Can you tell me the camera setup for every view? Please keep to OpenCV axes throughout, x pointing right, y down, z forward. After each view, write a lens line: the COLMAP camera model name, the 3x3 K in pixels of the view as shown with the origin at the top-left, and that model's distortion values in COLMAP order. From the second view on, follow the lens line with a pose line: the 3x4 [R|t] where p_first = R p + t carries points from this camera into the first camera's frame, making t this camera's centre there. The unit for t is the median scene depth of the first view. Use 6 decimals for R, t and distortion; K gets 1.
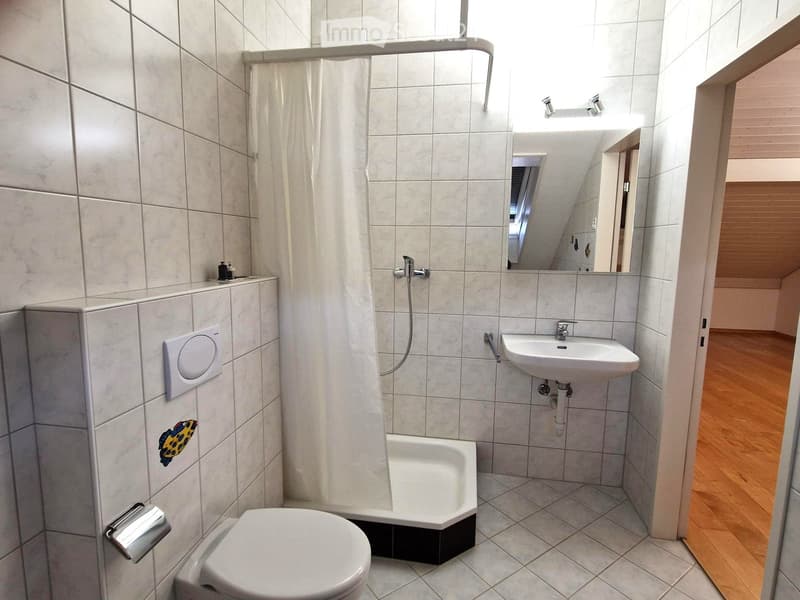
lens RADIAL K [[423.5, 0, 399.7], [0, 423.5, 298.0], [0, 0, 1]] dist [0.003786, 0.000471]
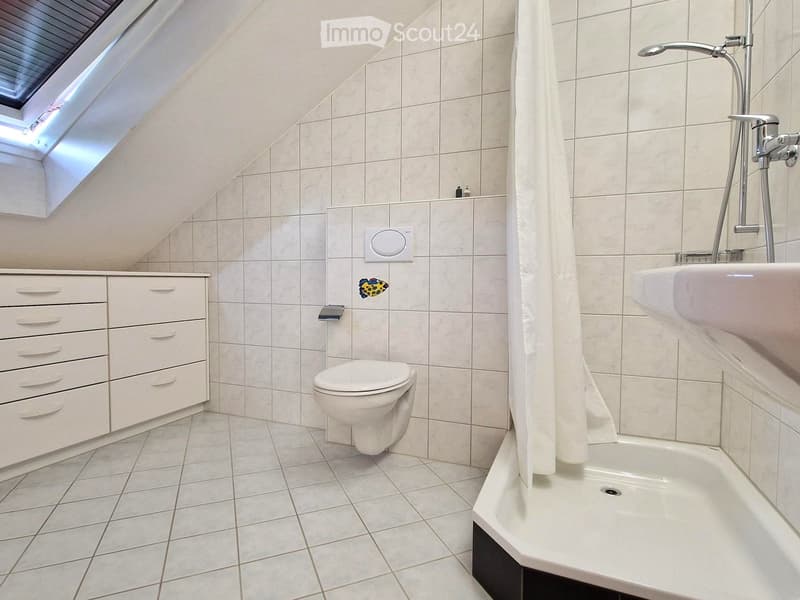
lens RADIAL K [[423.5, 0, 399.8], [0, 423.5, 299.6], [0, 0, 1]] dist [0.003786, 0.000471]
pose [[-0.216588, 0.013294, -0.976173, 1.096434], [-0.140321, 0.989101, 0.044603, 0.273227], [0.966126, 0.146638, -0.212362, 1.409786]]
